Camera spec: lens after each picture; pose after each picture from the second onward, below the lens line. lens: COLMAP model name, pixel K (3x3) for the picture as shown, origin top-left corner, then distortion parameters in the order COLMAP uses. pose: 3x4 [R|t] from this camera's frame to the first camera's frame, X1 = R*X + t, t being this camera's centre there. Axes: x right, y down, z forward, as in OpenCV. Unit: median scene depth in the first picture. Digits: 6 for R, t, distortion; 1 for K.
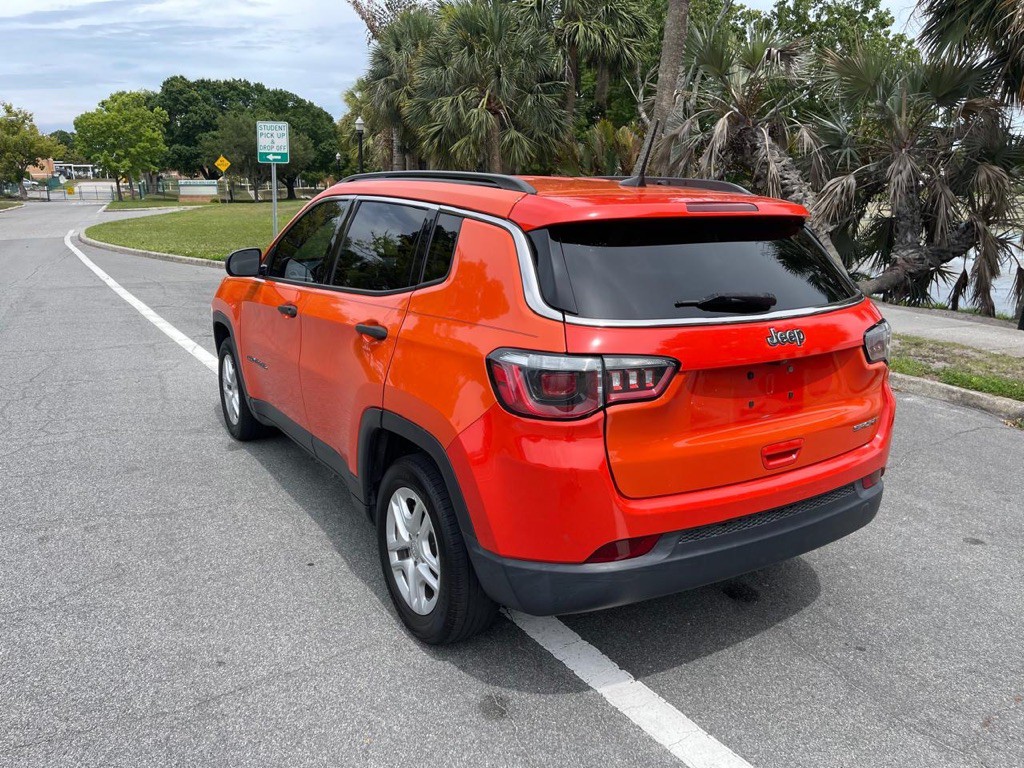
lens RADIAL K [[773.1, 0, 513.2], [0, 773.1, 380.0], [0, 0, 1]] dist [0.085738, -0.112491]
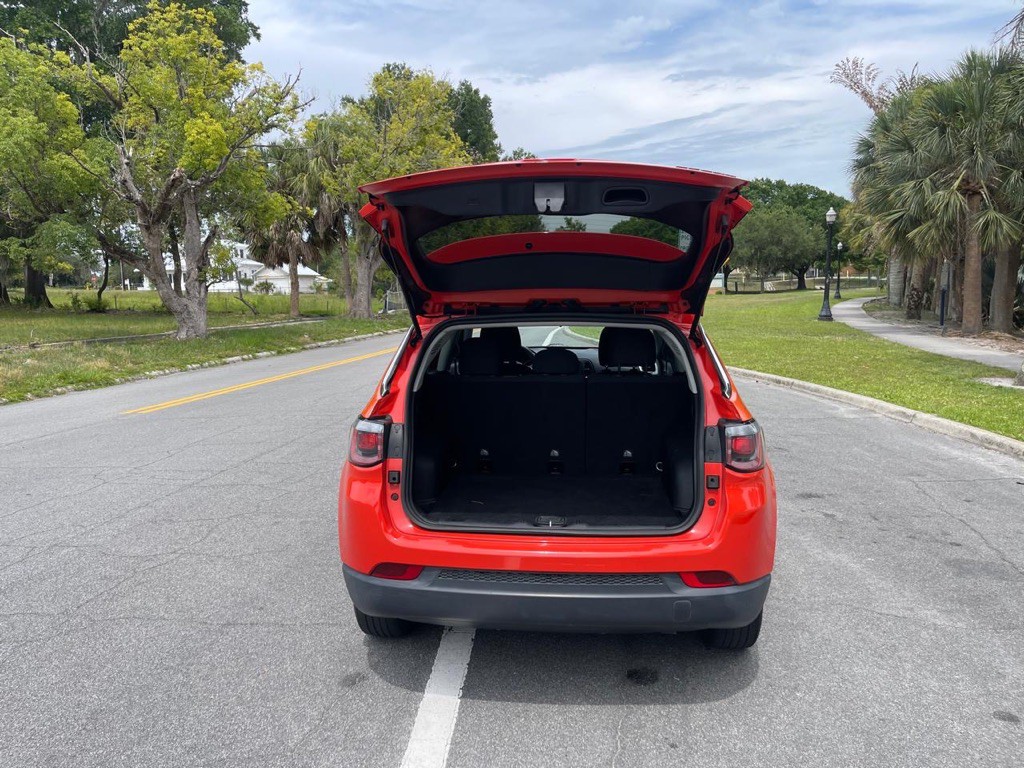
lens RADIAL K [[772.0, 0, 515.0], [0, 772.0, 390.2], [0, 0, 1]] dist [0.088116, -0.109888]
pose [[0.805384, 0.065358, -0.589139, 0.148560], [-0.123118, 0.990672, -0.058406, -0.004925], [0.579826, 0.119573, 0.805918, 0.002605]]
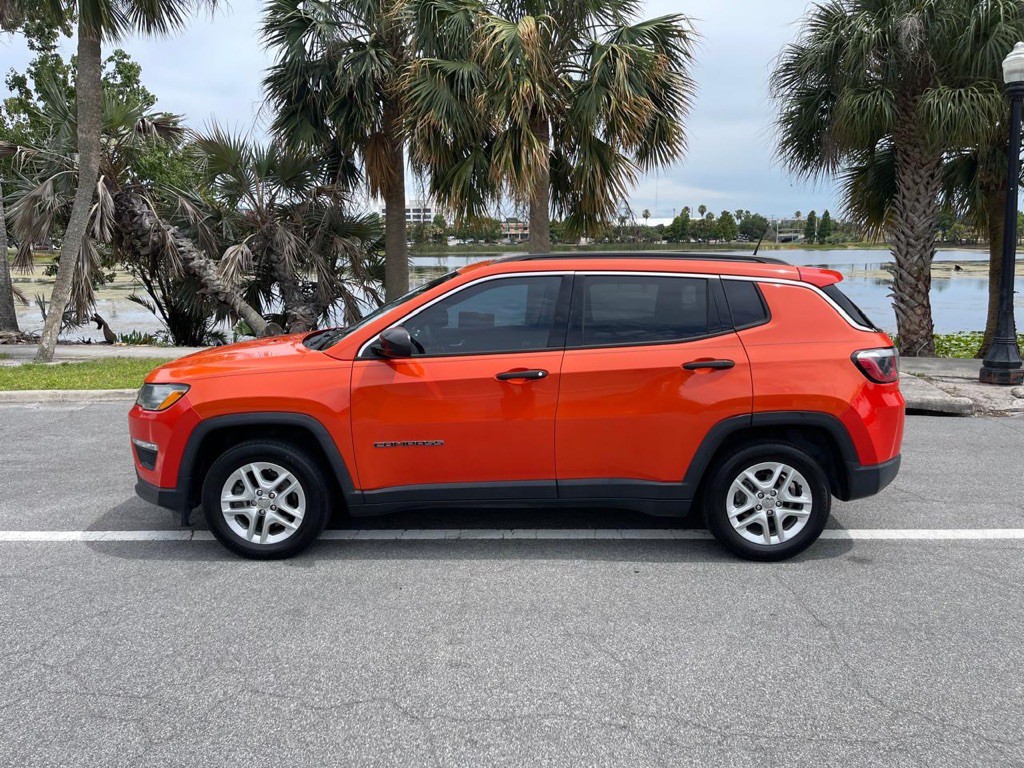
lens RADIAL K [[773.1, 0, 513.2], [0, 773.1, 380.0], [0, 0, 1]] dist [0.085738, -0.112491]
pose [[0.538052, -0.139250, 0.831330, -0.280396], [0.203162, 0.978608, 0.032429, -0.028119], [-0.818062, 0.151446, 0.554833, 0.093716]]
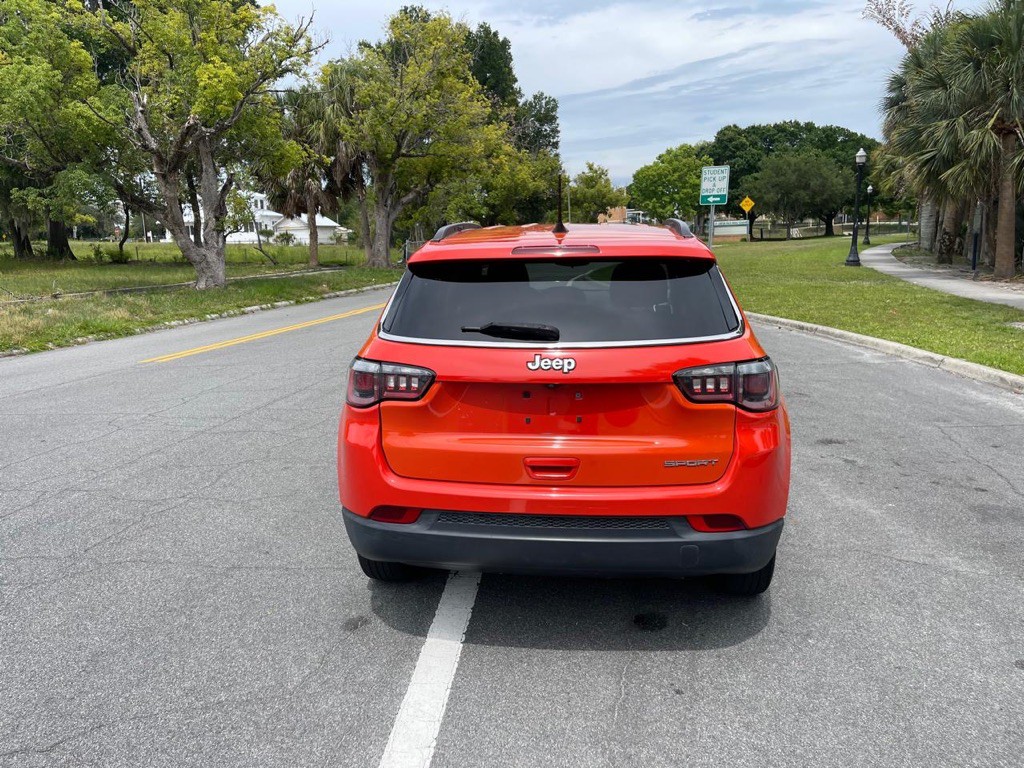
lens RADIAL K [[773.1, 0, 513.2], [0, 773.1, 380.0], [0, 0, 1]] dist [0.085738, -0.112491]
pose [[0.787793, 0.092723, -0.608920, 0.148007], [-0.120449, 0.992708, -0.004668, -0.002974], [0.604048, 0.077021, 0.793218, 0.011870]]
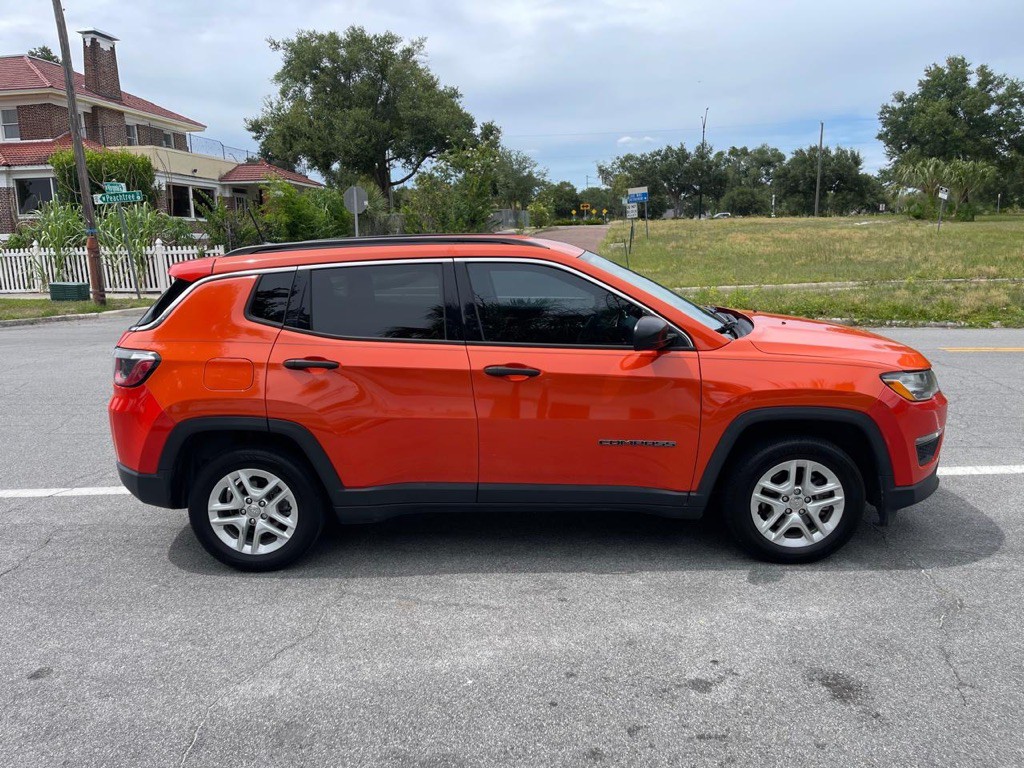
lens RADIAL K [[773.1, 0, 513.2], [0, 773.1, 380.0], [0, 0, 1]] dist [0.085738, -0.112491]
pose [[-0.548185, 0.169778, -0.818943, 0.222285], [-0.168303, 0.936755, 0.306861, -0.102657], [0.819248, 0.306048, -0.484941, 0.397195]]
